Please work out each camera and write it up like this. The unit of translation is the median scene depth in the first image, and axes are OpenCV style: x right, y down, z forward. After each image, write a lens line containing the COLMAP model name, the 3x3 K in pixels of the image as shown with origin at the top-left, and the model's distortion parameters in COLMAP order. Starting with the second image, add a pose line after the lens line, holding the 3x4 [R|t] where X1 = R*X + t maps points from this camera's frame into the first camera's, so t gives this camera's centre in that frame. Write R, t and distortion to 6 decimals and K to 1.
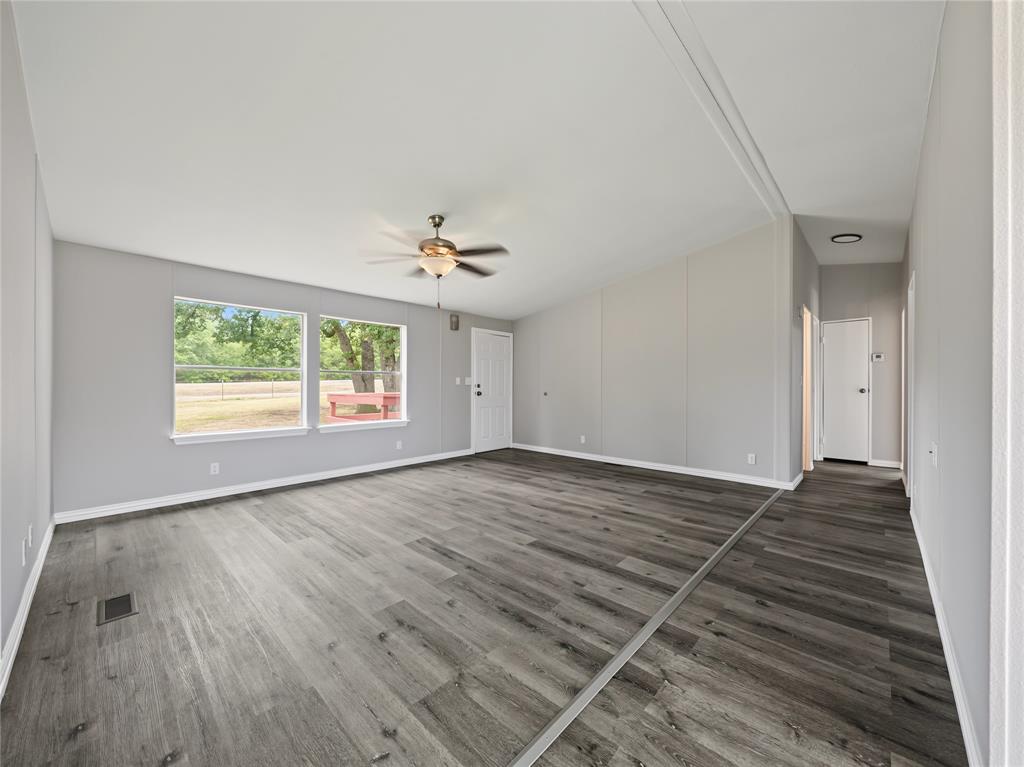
lens RADIAL K [[397.2, 0, 516.1], [0, 397.2, 385.4], [0, 0, 1]] dist [0.003910, -0.000402]
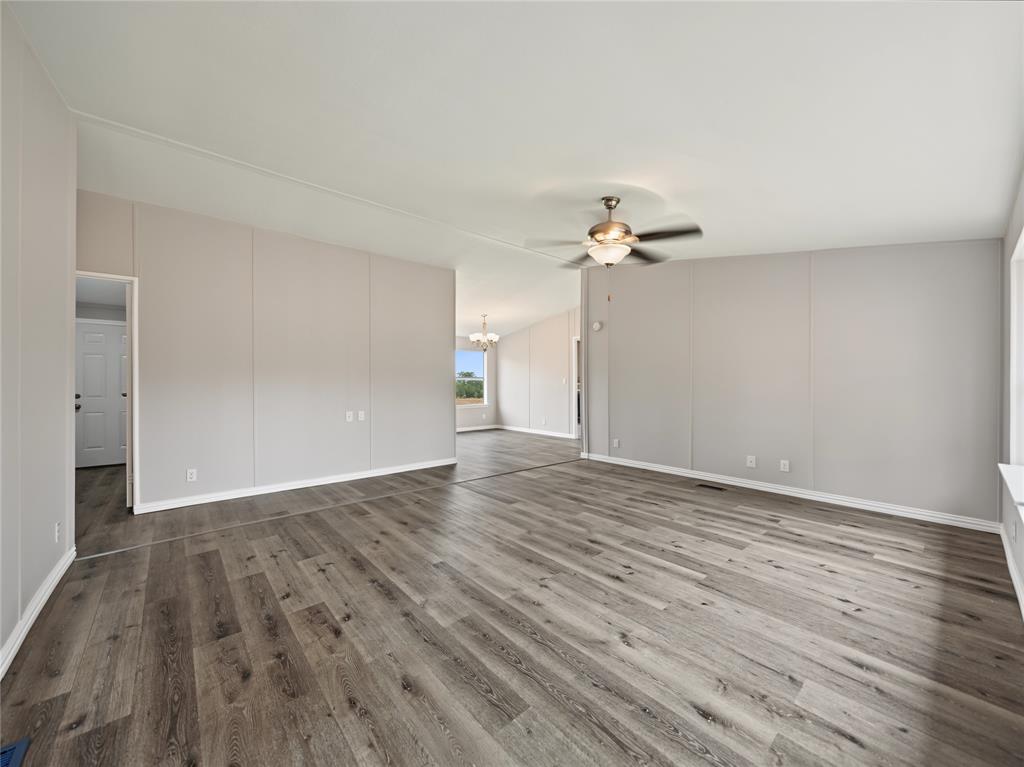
lens RADIAL K [[397.2, 0, 512.1], [0, 397.2, 385.1], [0, 0, 1]] dist [0.003910, -0.000402]
pose [[-0.993774, -0.001140, 0.111405, -0.082816], [-0.000665, 0.999991, 0.004304, -0.013908], [-0.111409, 0.004203, -0.993766, 1.920740]]
